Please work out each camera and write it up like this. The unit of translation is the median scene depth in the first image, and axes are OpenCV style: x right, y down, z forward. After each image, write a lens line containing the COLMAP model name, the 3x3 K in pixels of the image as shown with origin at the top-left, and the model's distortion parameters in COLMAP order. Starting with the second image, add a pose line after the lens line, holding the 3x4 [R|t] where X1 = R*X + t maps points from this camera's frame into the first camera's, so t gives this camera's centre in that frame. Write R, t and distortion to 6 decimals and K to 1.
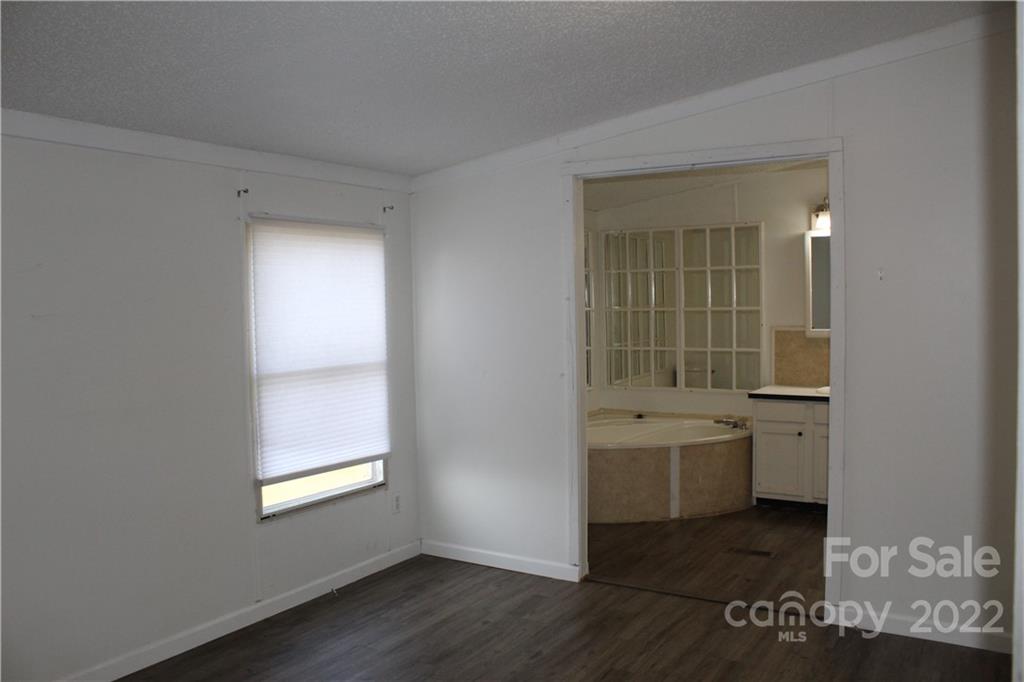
lens RADIAL K [[844.5, 0, 513.7], [0, 844.5, 342.1], [0, 0, 1]] dist [-0.153870, 0.127332]
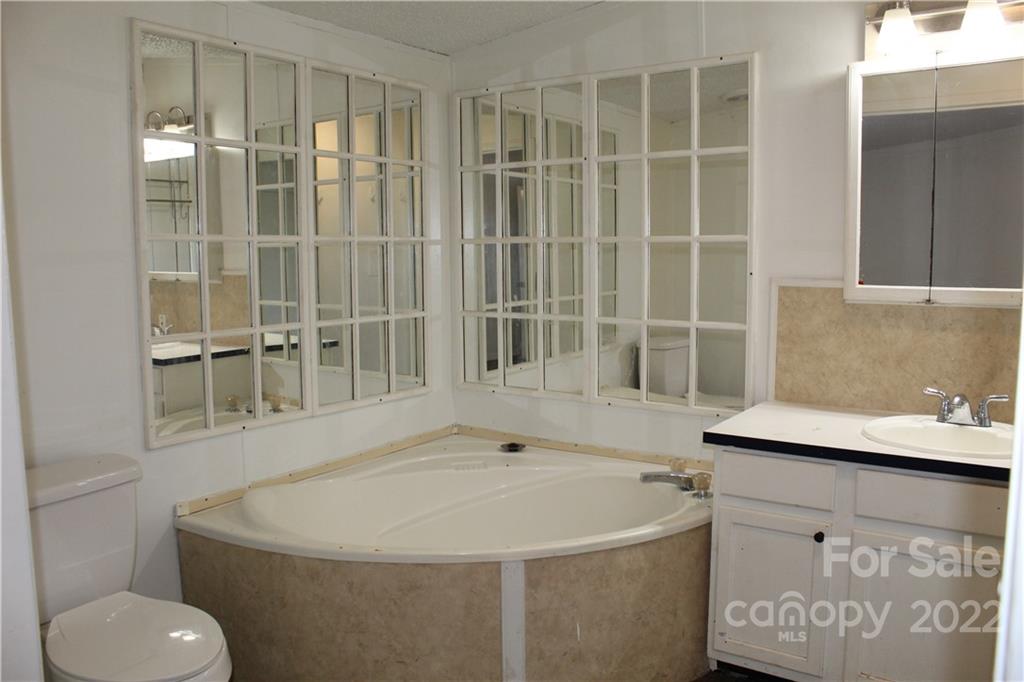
lens RADIAL K [[844.5, 0, 507.2], [0, 844.5, 334.6], [0, 0, 1]] dist [-0.153870, 0.127332]
pose [[0.998176, 0.016854, -0.057974, 0.194805], [-0.013745, 0.998468, 0.053599, -0.010003], [0.058789, -0.052704, 0.996878, 0.539660]]
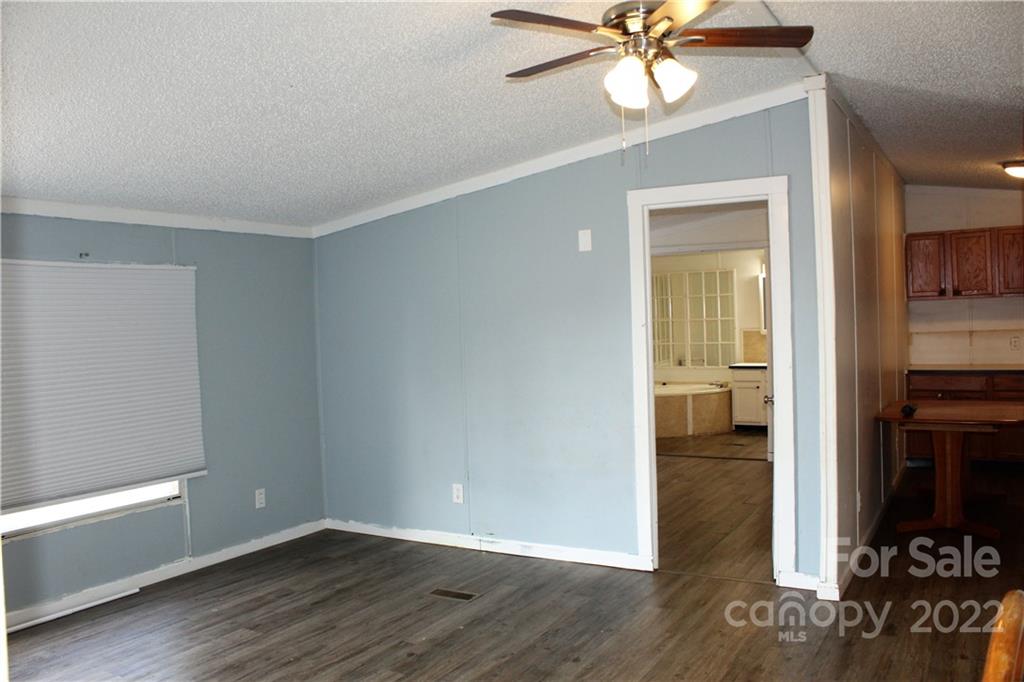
lens RADIAL K [[844.5, 0, 513.1], [0, 844.5, 339.4], [0, 0, 1]] dist [-0.153870, 0.127332]
pose [[0.999551, -0.015117, 0.025885, -0.216634], [0.015727, 0.999599, -0.023537, 0.037672], [-0.025519, 0.023933, 0.999388, -0.746253]]
